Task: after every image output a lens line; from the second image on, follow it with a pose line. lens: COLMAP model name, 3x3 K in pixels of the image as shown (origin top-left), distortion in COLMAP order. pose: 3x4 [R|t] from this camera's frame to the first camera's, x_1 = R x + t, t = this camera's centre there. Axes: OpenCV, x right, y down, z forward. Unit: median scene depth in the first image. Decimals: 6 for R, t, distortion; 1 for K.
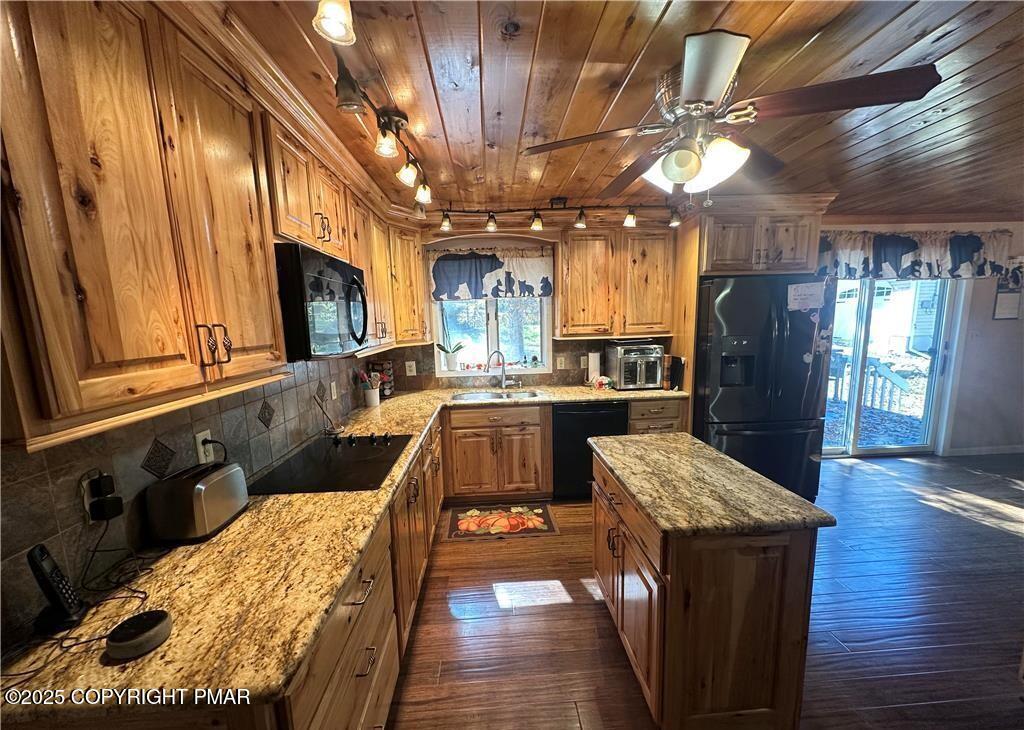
lens RADIAL K [[403.0, 0, 516.2], [0, 403.0, 381.3], [0, 0, 1]] dist [-0.002076, -0.000086]
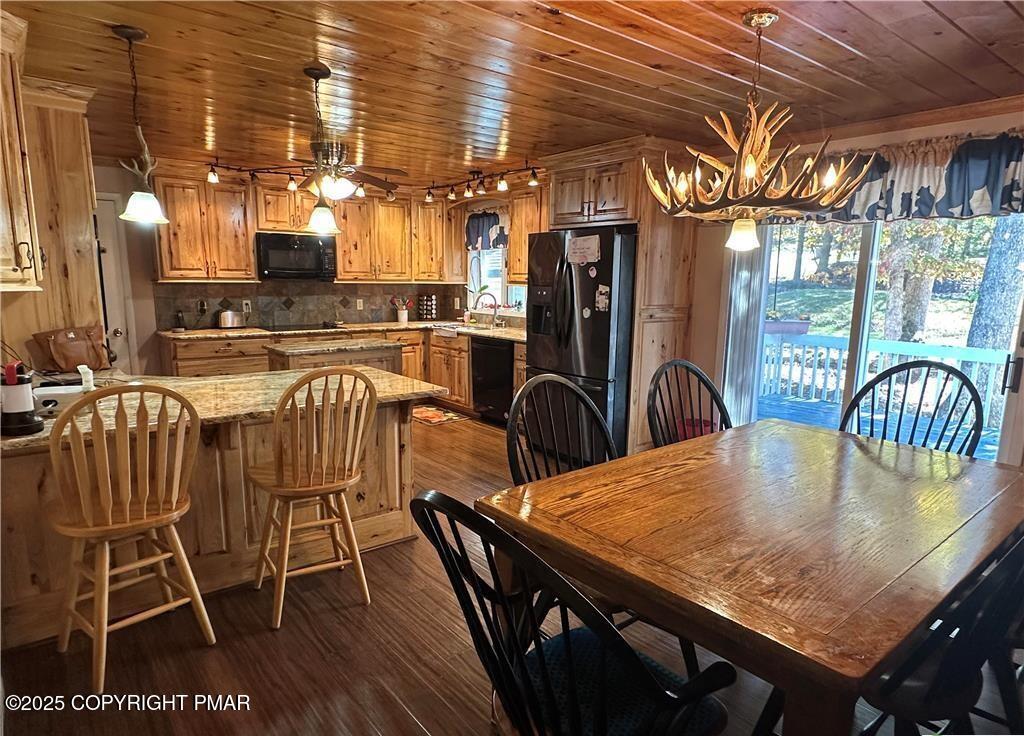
lens RADIAL K [[616.9, 0, 526.9], [0, 616.9, 387.1], [0, 0, 1]] dist [-0.007727, -0.001908]
pose [[0.590442, 0.180327, -0.786677, 3.107746], [-0.152635, 0.982079, 0.110557, -0.043239], [0.792516, 0.054797, 0.607385, -0.018812]]
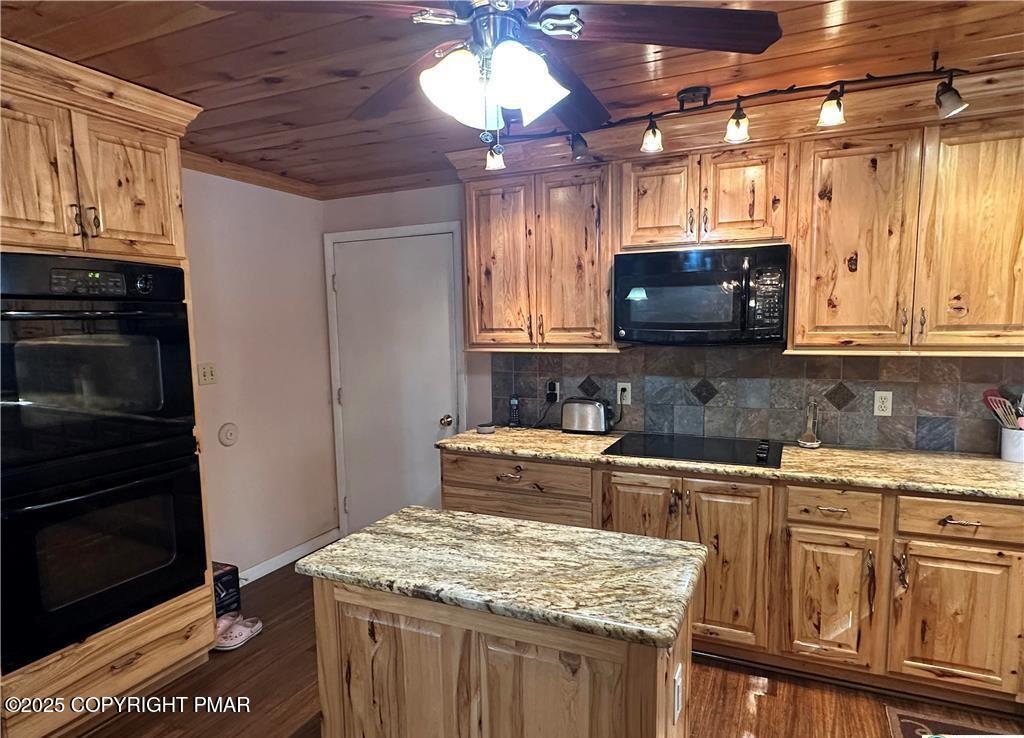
lens RADIAL K [[616.9, 0, 504.9], [0, 616.9, 389.2], [0, 0, 1]] dist [-0.007727, -0.001908]
pose [[-0.482362, 0.134608, -0.865568, 1.172079], [-0.101425, 0.972894, 0.207821, -0.232956], [0.870080, 0.188036, -0.455635, 1.349064]]
